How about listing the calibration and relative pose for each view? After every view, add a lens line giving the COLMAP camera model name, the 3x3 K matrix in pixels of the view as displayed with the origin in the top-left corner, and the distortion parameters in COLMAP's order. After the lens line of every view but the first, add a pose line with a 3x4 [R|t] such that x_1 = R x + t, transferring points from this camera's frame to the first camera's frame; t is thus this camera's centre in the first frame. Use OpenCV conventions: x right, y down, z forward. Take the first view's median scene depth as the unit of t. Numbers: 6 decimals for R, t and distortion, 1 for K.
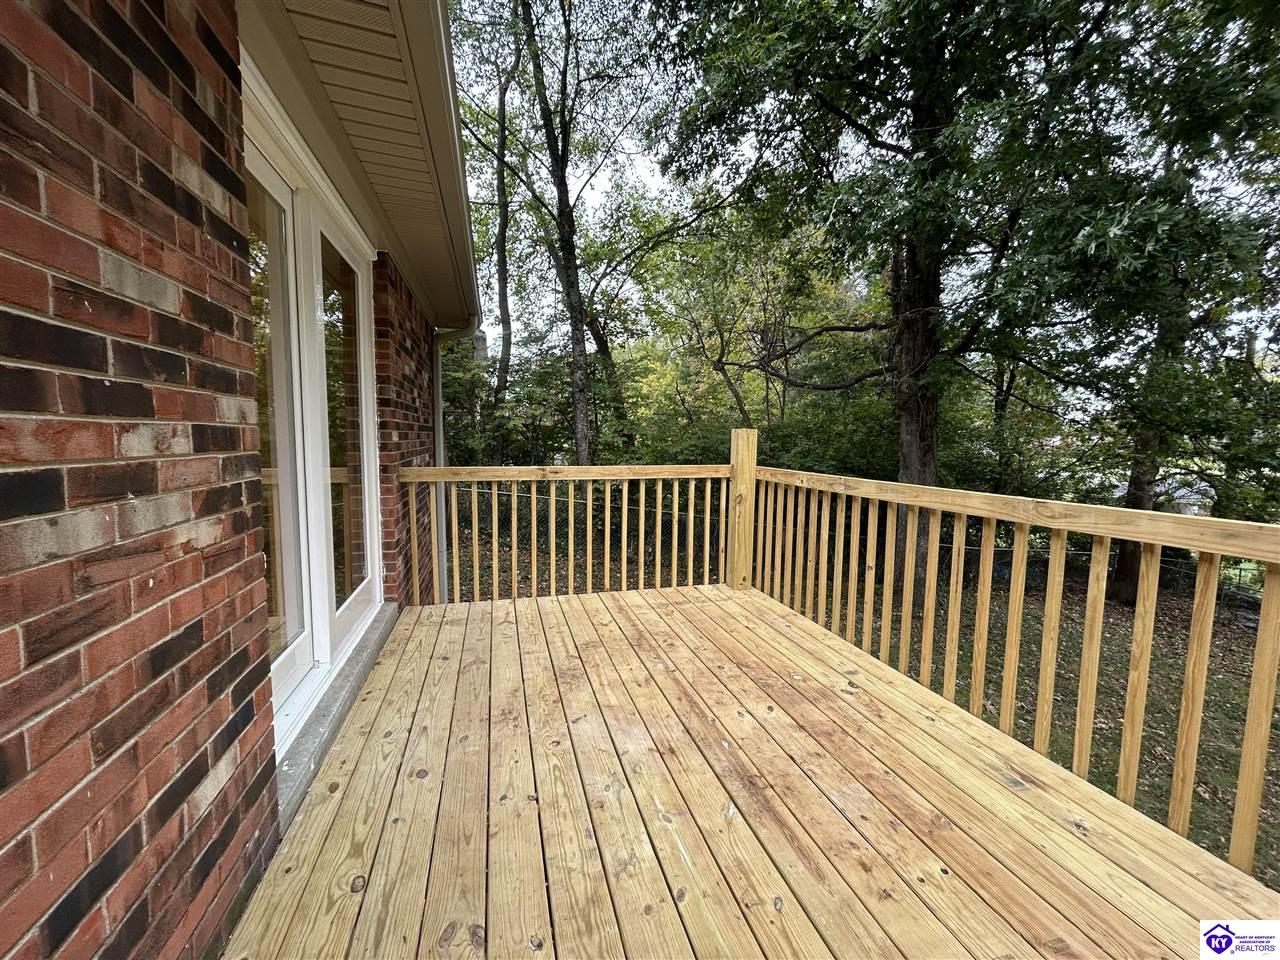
lens RADIAL K [[520.4, 0, 641.4], [0, 520.4, 477.7], [0, 0, 1]] dist [-0.010969, 0.000086]
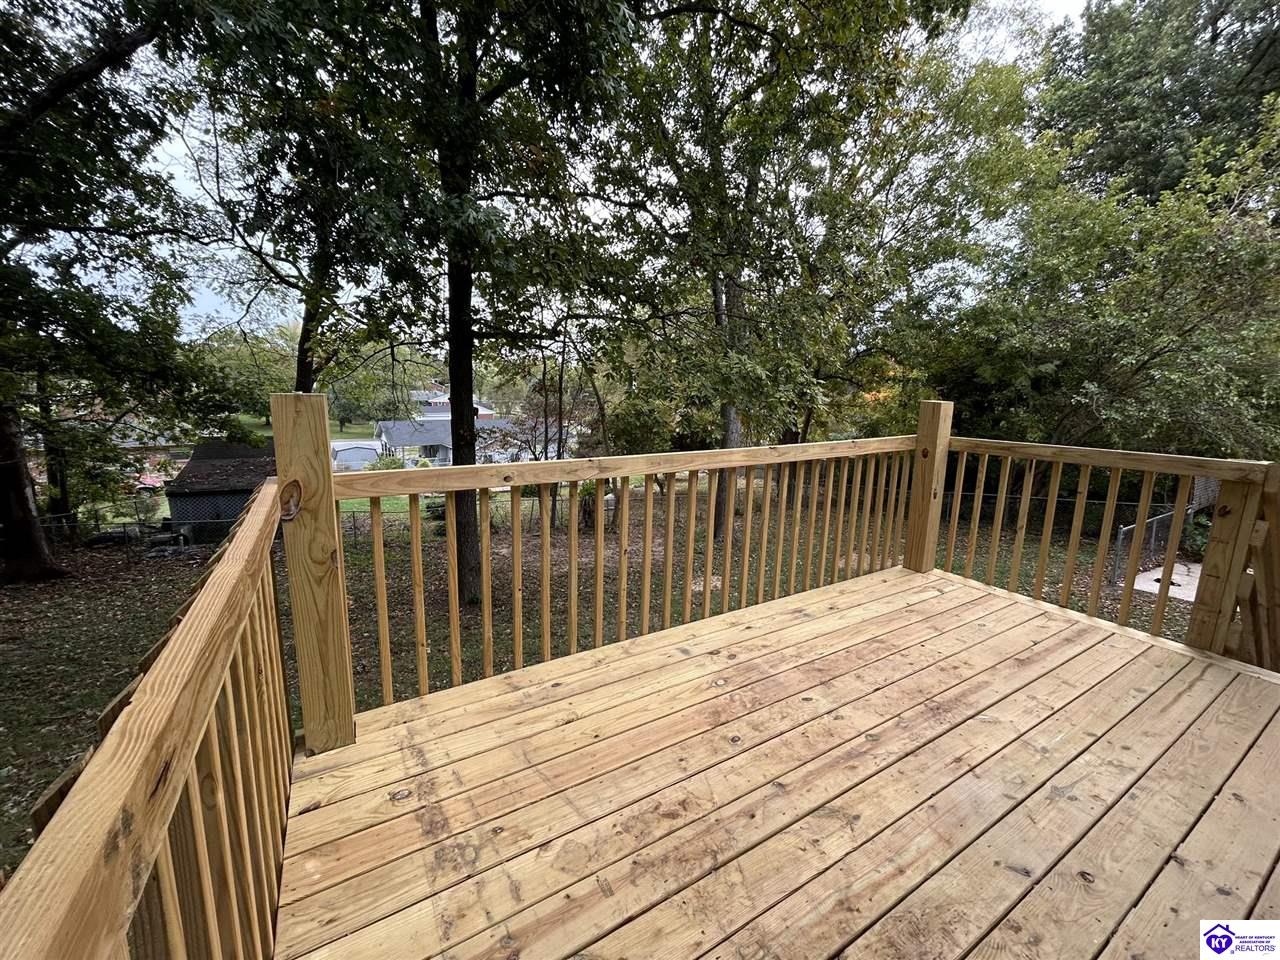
lens RADIAL K [[520.4, 0, 640.2], [0, 520.4, 478.1], [0, 0, 1]] dist [-0.010969, 0.000086]
pose [[-0.258285, -0.171661, 0.950695, -0.484656], [0.072310, 0.977891, 0.196217, -0.147478], [-0.963359, 0.119425, -0.240162, 1.436942]]
